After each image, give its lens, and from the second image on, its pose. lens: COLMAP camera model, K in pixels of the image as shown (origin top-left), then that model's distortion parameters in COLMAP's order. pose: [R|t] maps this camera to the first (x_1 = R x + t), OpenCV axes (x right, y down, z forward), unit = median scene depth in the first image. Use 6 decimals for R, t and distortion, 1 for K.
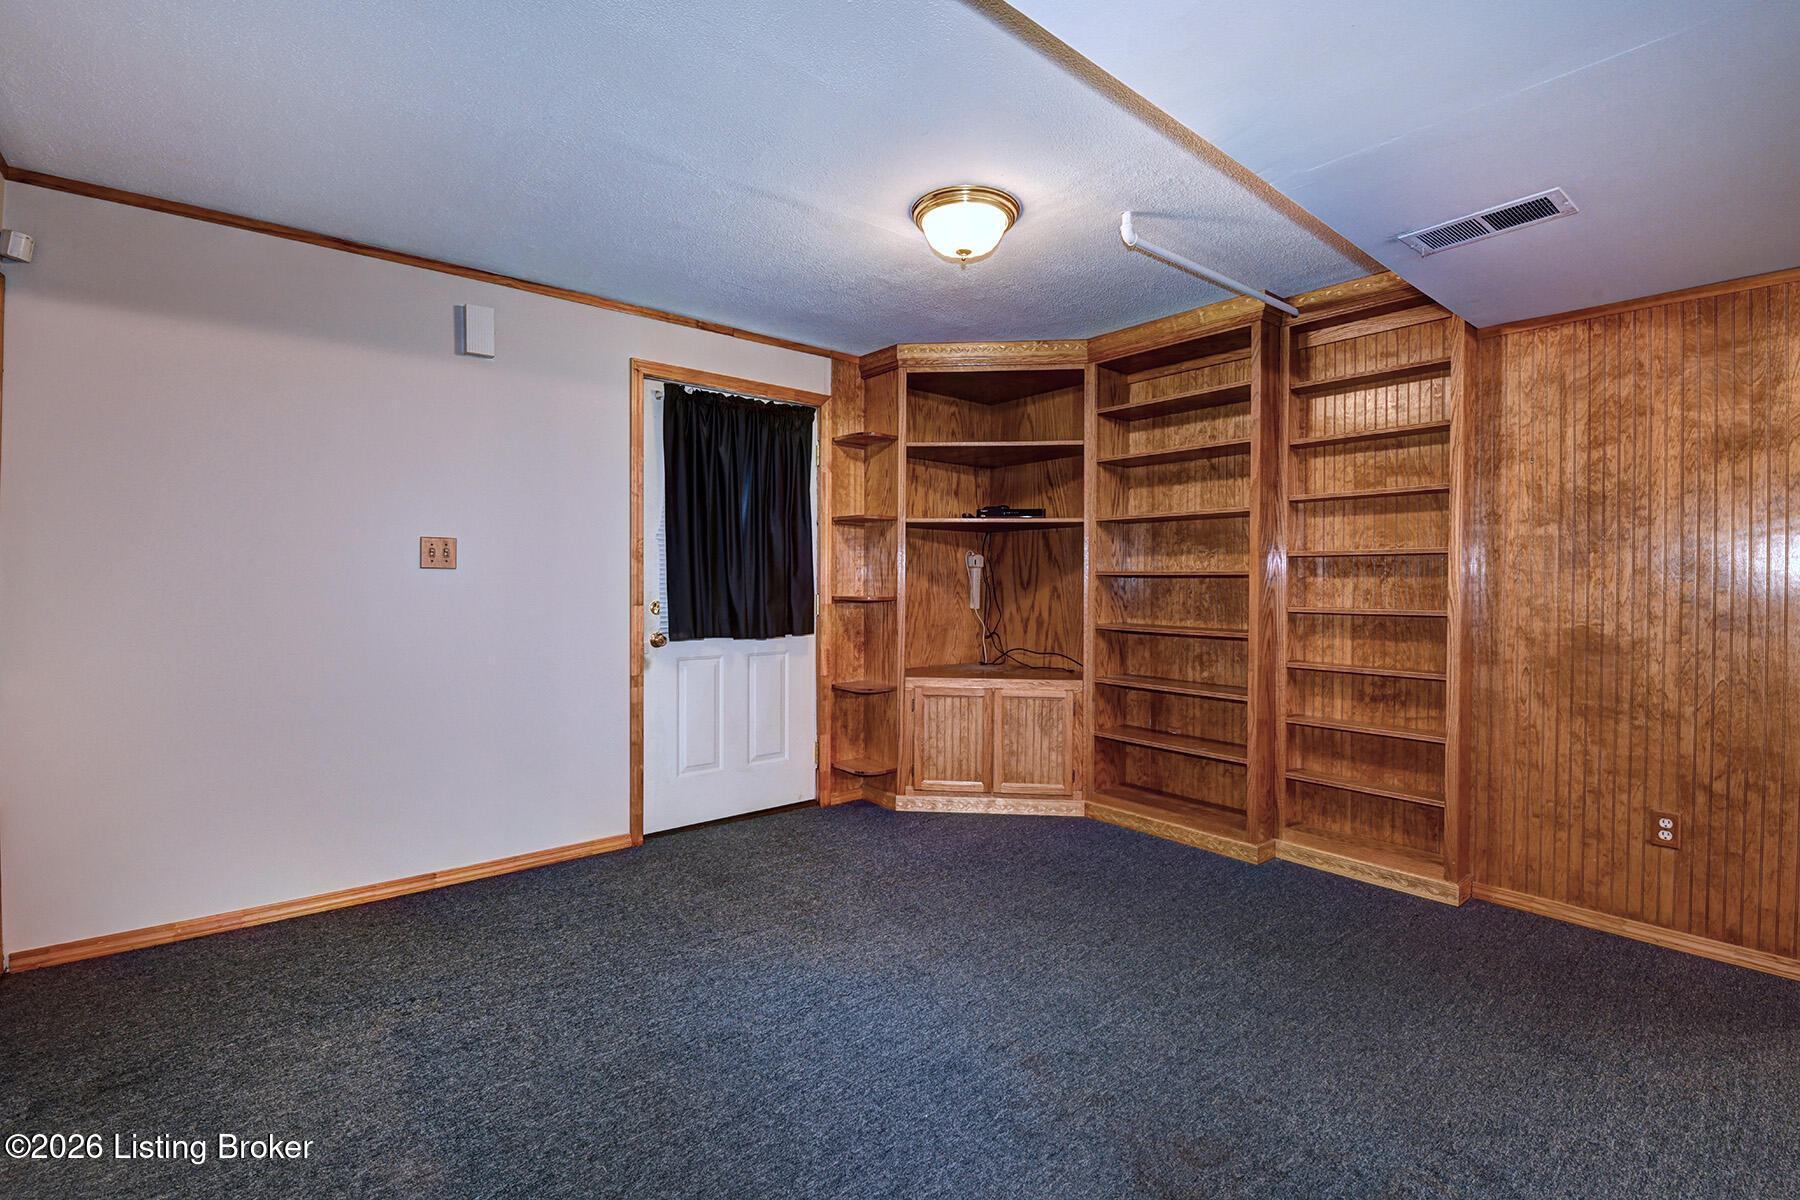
lens RADIAL K [[798.0, 0, 876.8], [0, 798.0, 618.3], [0, 0, 1]] dist [-0.004976, -0.008020]
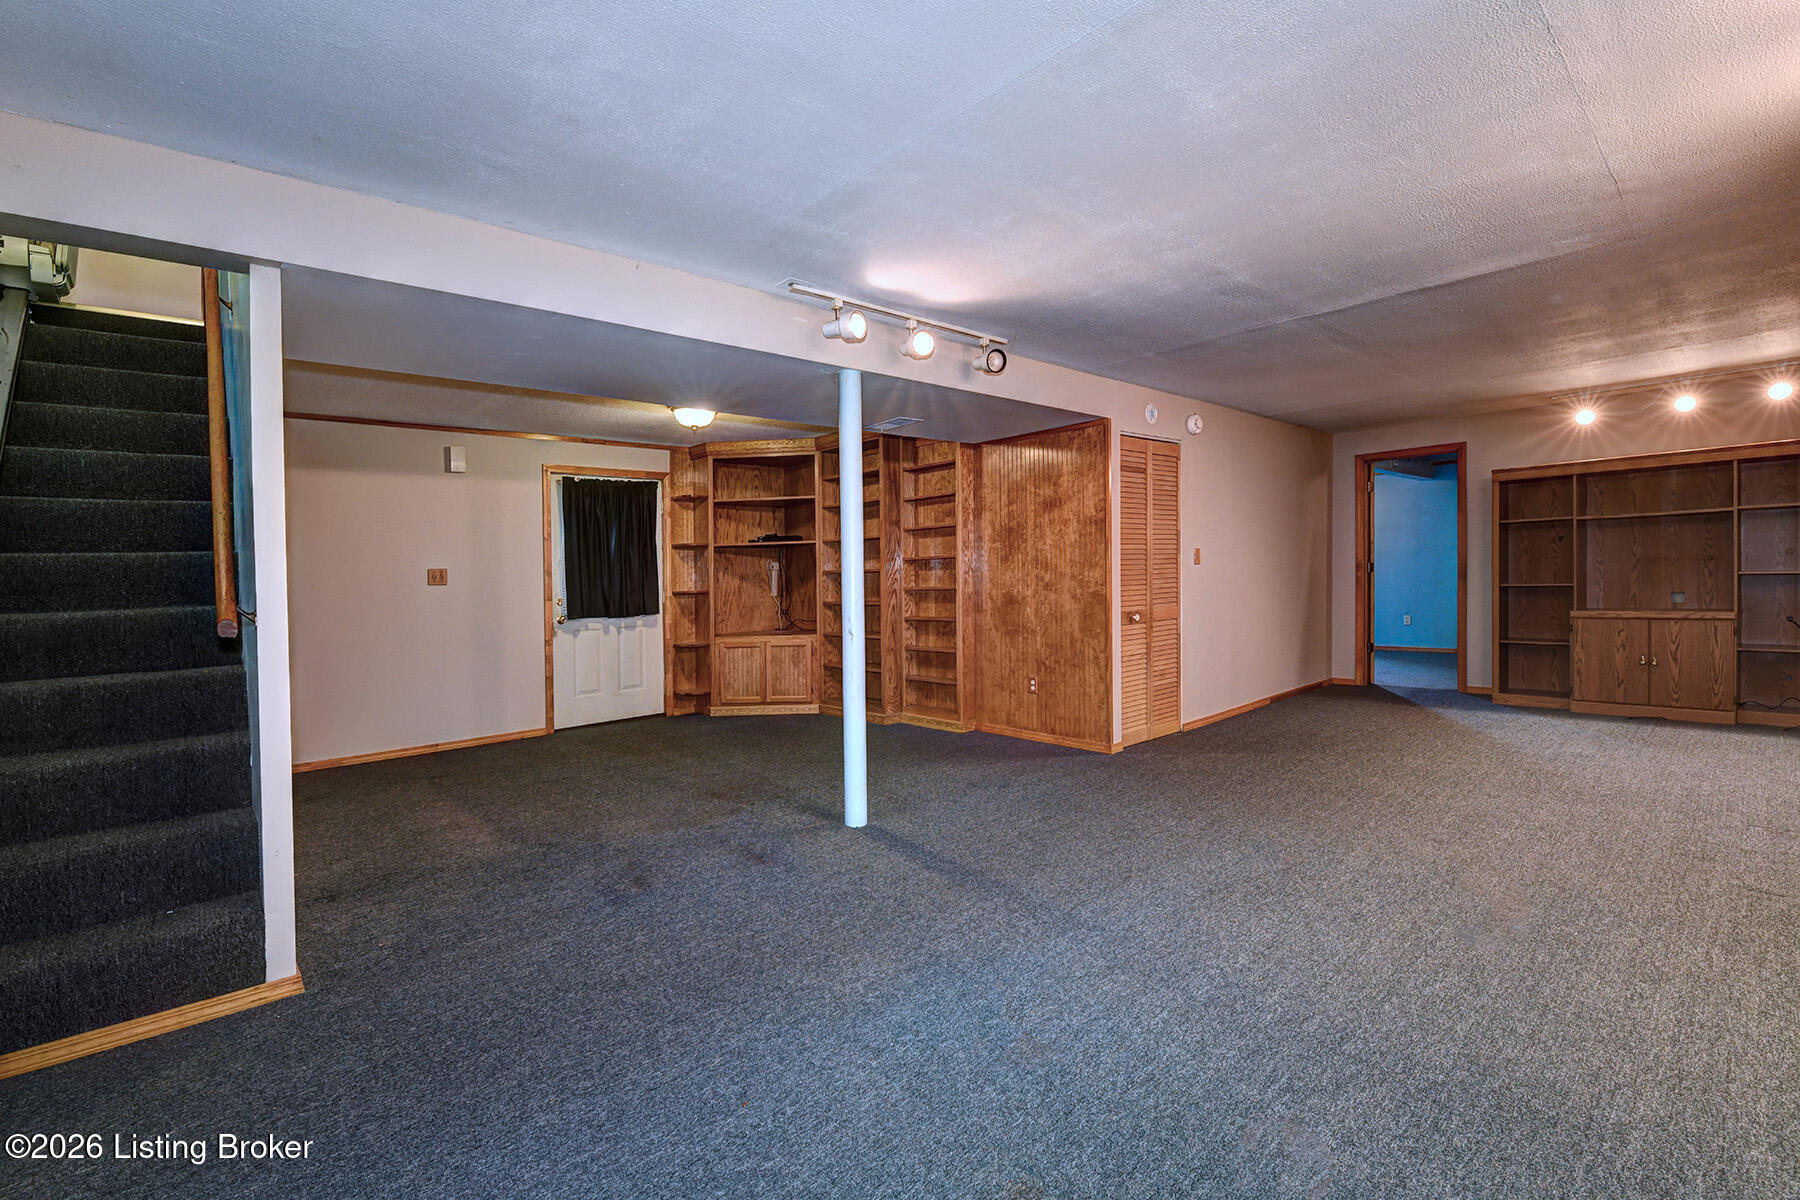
lens RADIAL K [[798.0, 0, 896.6], [0, 798.0, 567.0], [0, 0, 1]] dist [-0.004976, -0.008020]
pose [[0.997655, -0.038397, 0.056659, 0.380456], [0.041481, 0.997663, -0.054297, 0.037502], [-0.054442, 0.056520, 0.996916, -0.829981]]
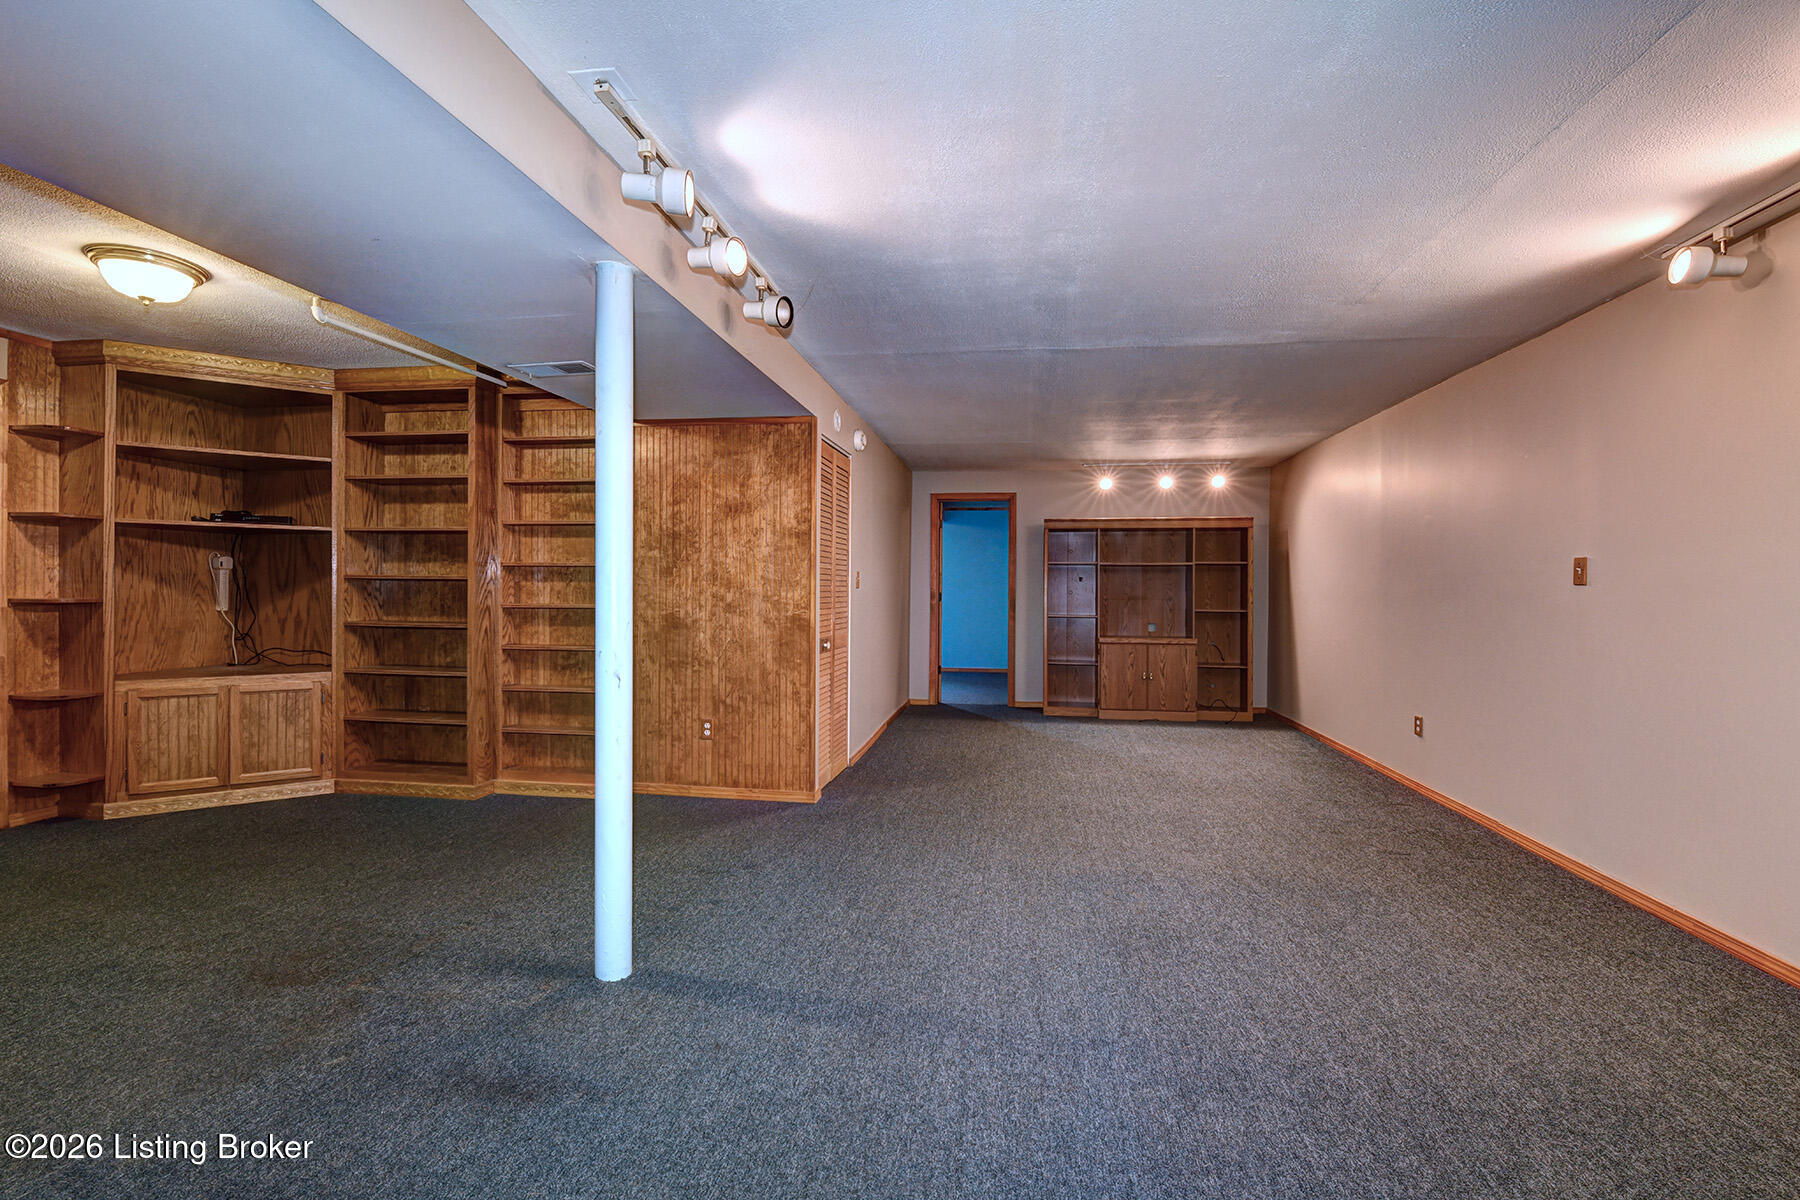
lens RADIAL K [[798.0, 0, 915.0], [0, 798.0, 599.7], [0, 0, 1]] dist [-0.004976, -0.008020]
pose [[0.724078, -0.009263, 0.689656, 0.093406], [0.026675, 0.999538, -0.014581, 0.016238], [-0.689202, 0.028954, 0.723990, -0.426712]]
